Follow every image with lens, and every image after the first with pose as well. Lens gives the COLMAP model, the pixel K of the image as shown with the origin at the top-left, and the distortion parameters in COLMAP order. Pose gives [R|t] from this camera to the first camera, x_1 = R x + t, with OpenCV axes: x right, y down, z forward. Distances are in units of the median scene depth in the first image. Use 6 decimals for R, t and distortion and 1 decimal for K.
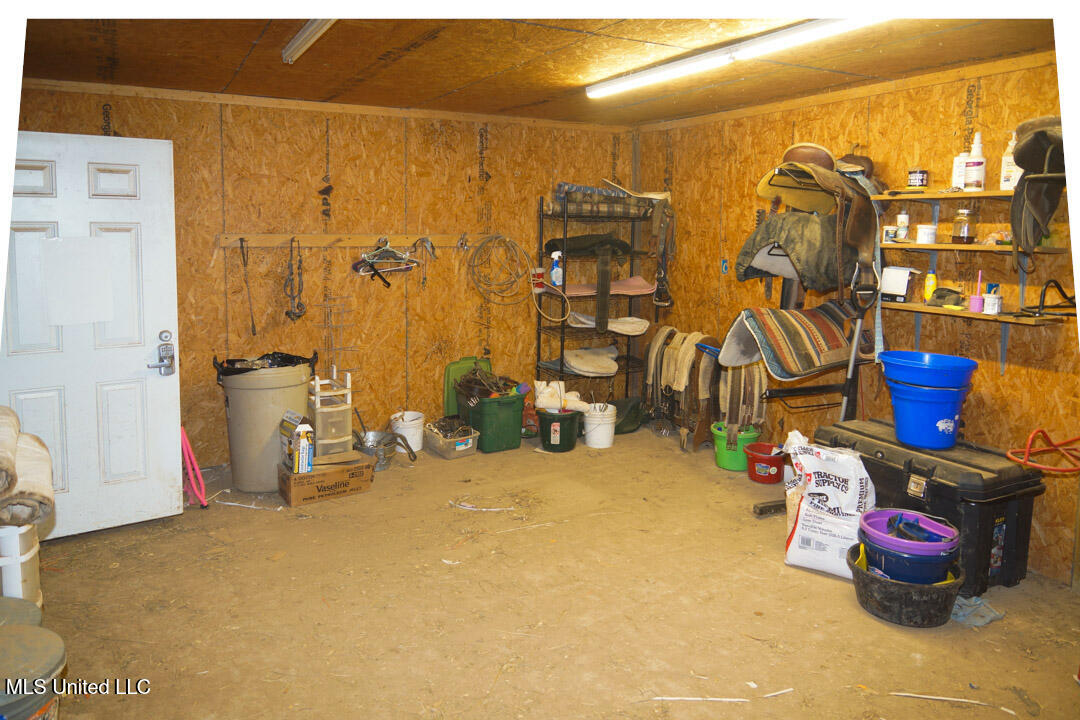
lens RADIAL K [[745.6, 0, 540.0], [0, 745.6, 301.4], [0, 0, 1]] dist [0.001737, 0.002010]
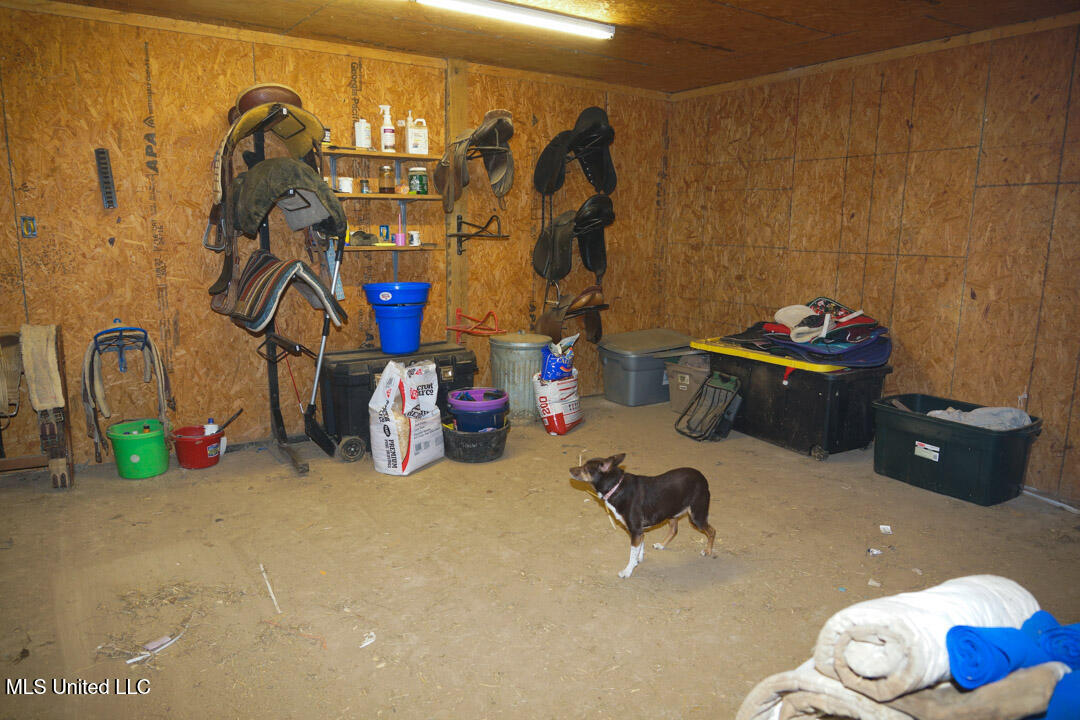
lens RADIAL K [[762.3, 0, 540.0], [0, 762.3, 360.0], [0, 0, 1]] dist [0.000985, 0.000110]
pose [[-0.123494, -0.189157, 0.974150, -0.787924], [0.088857, 0.975613, 0.200706, -0.035981], [-0.988359, 0.111346, -0.103675, 0.886869]]
